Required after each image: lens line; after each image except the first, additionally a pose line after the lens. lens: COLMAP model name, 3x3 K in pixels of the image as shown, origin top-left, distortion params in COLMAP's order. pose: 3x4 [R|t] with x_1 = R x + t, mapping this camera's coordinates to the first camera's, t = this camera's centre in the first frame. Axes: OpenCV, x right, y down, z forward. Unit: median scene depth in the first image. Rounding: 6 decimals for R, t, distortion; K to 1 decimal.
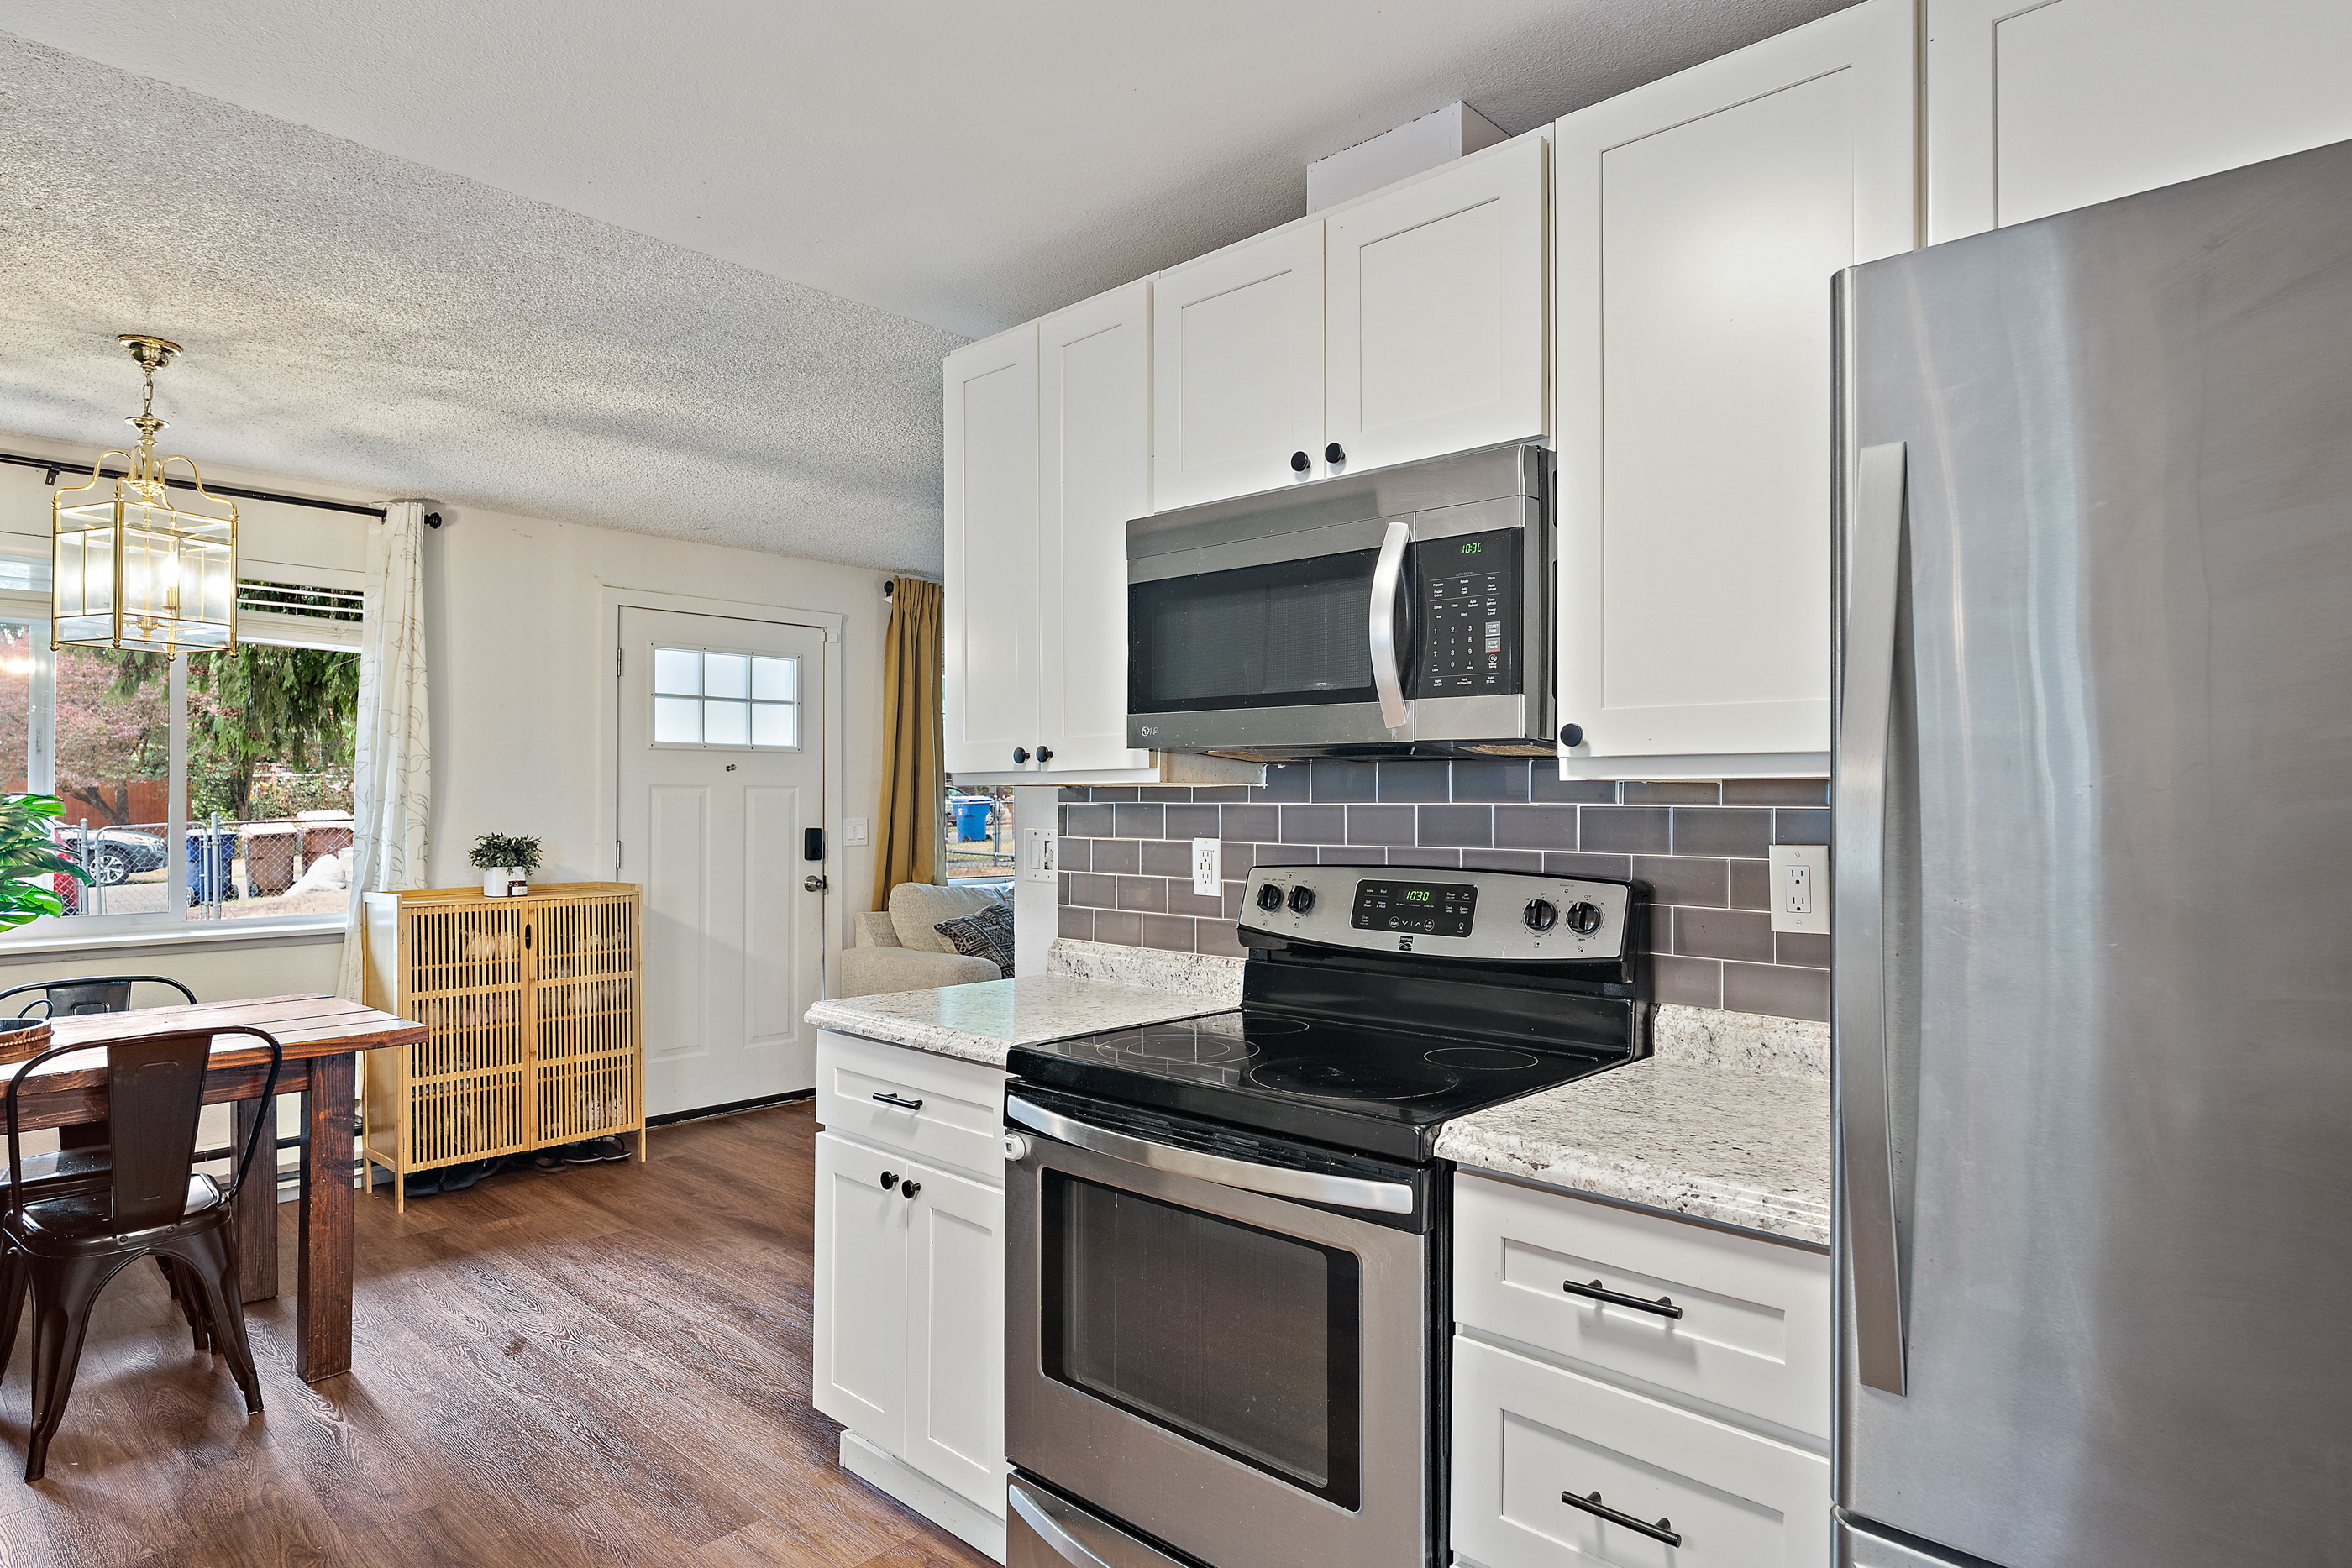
lens RADIAL K [[1349.4, 0, 1176.0], [0, 1349.4, 784.0], [0, 0, 1]] dist [-0.003341, -0.001654]
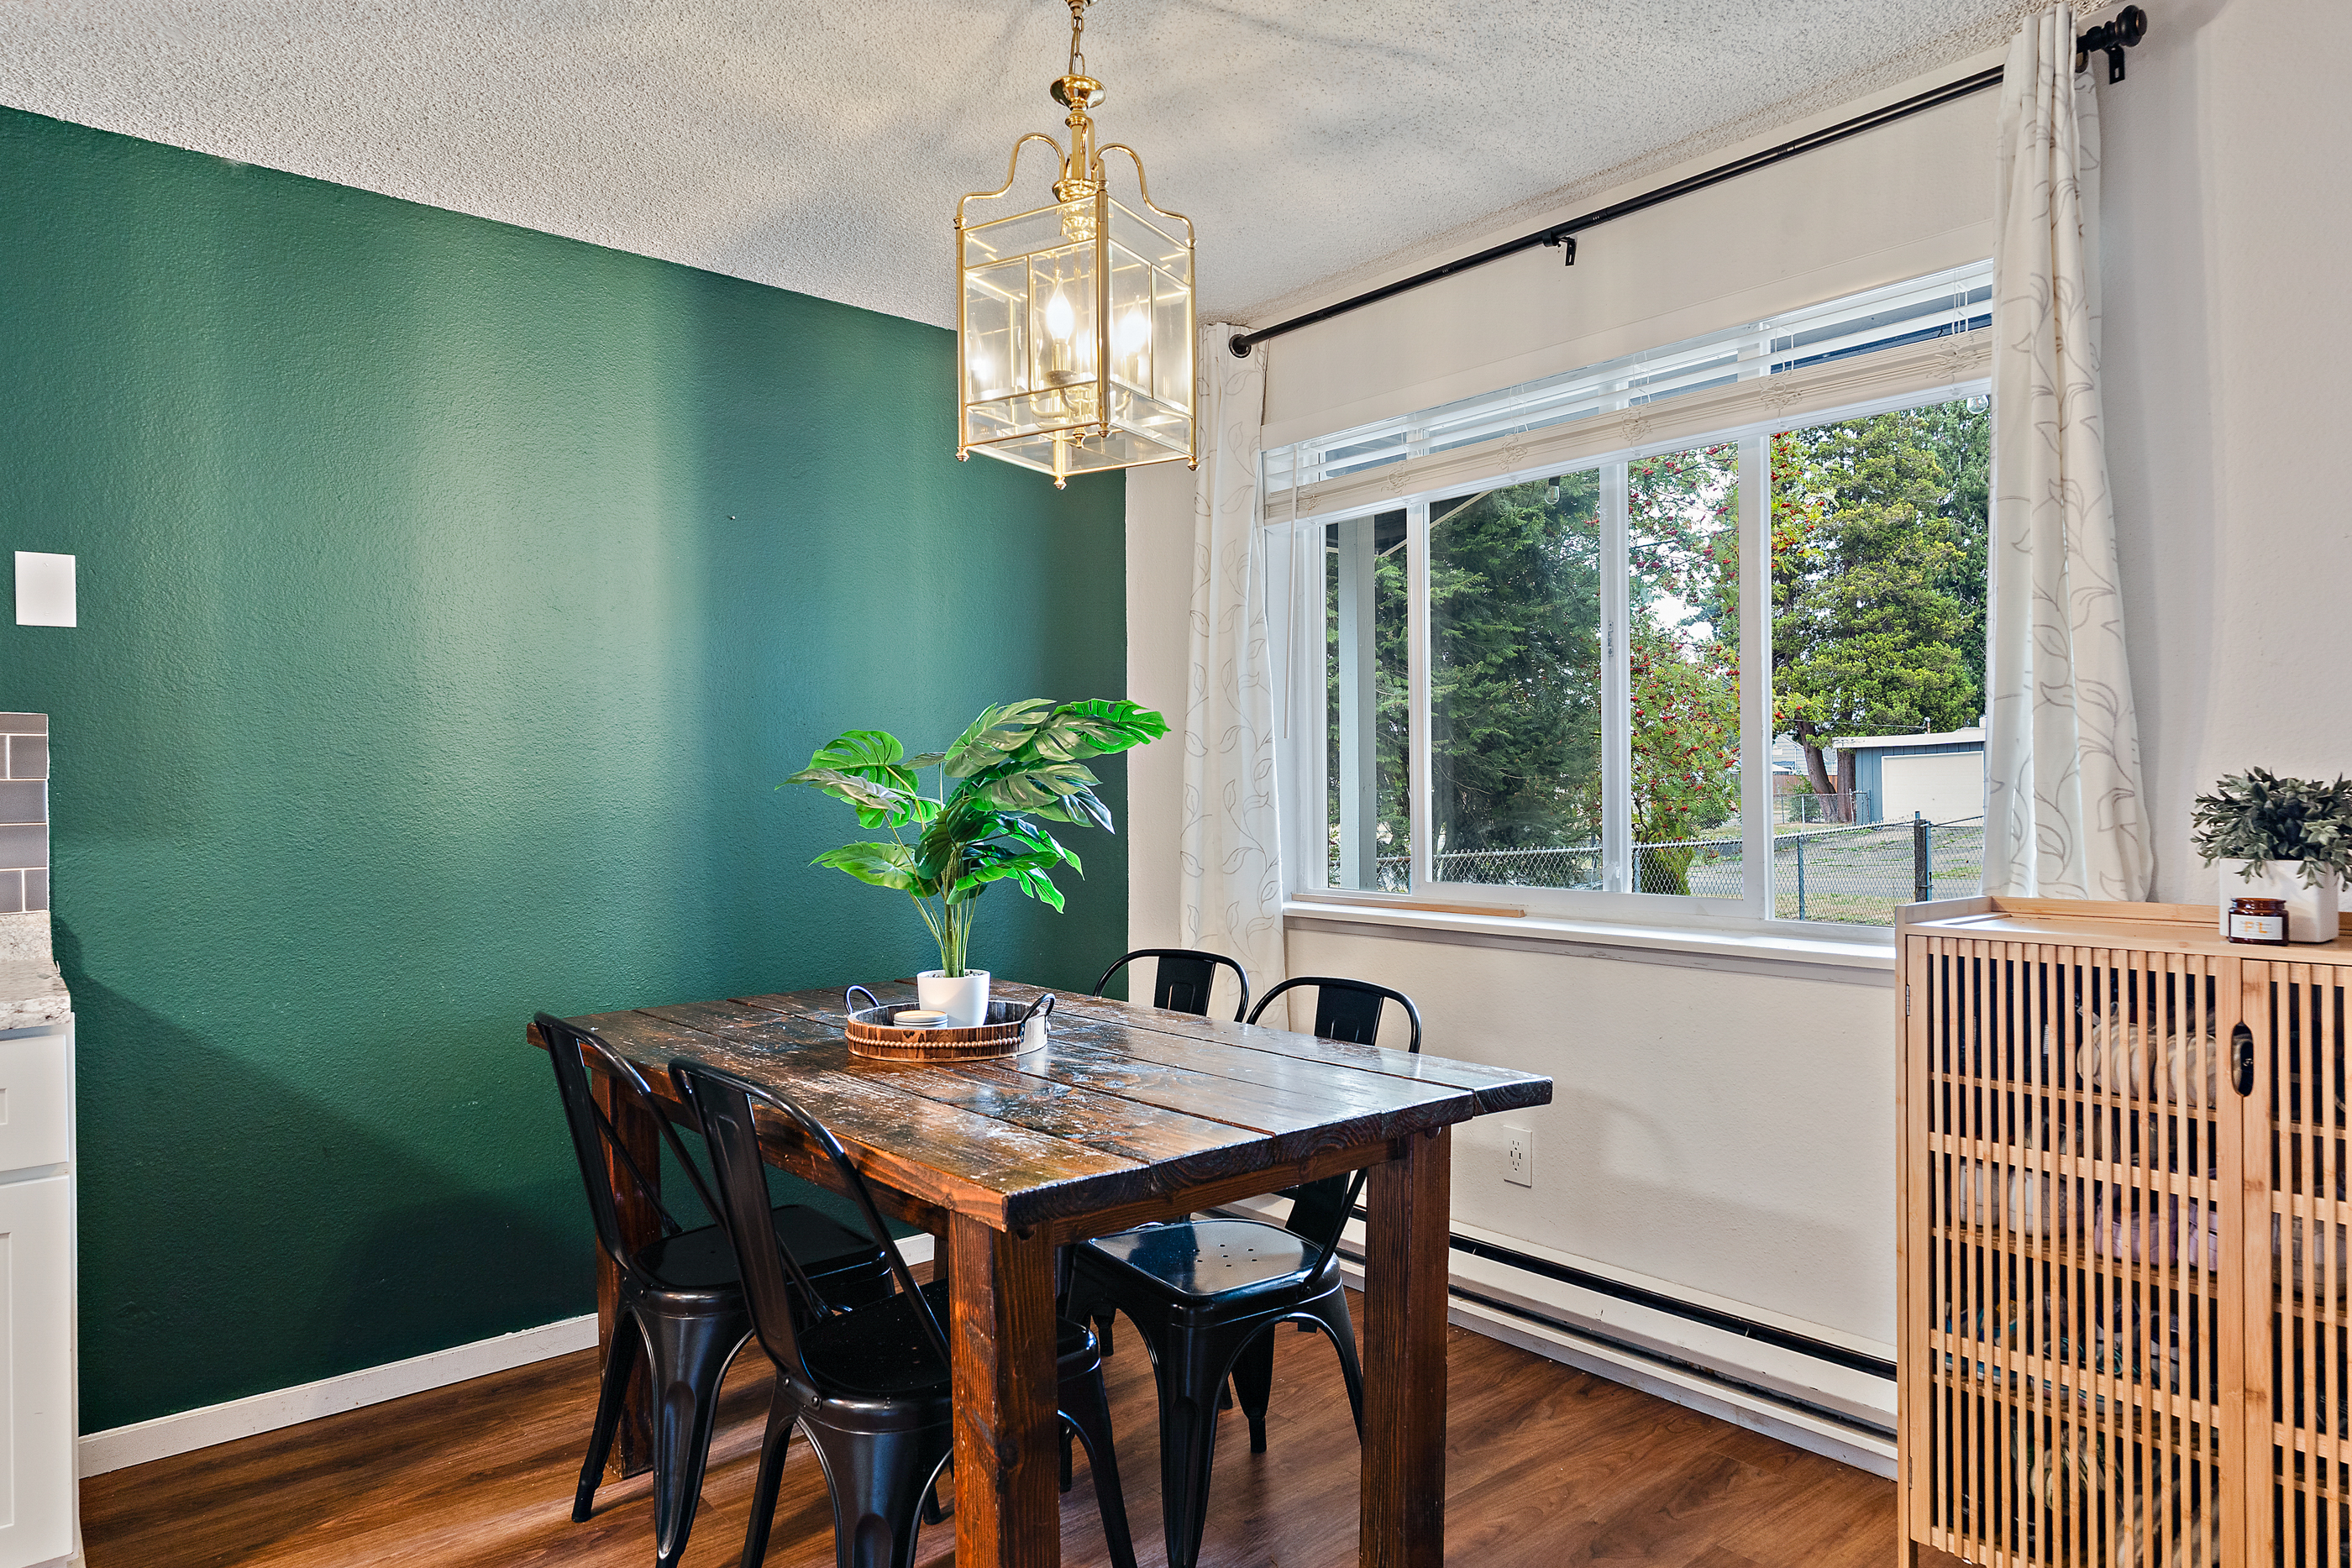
lens RADIAL K [[1408.8, 0, 1176.0], [0, 1408.8, 784.0], [0, 0, 1]] dist [-0.003597, -0.001911]
pose [[-0.103973, -0.007787, -0.994550, -0.153778], [0.014450, 0.999852, -0.009339, 0.074546], [0.994475, -0.015342, -0.103845, 1.382040]]
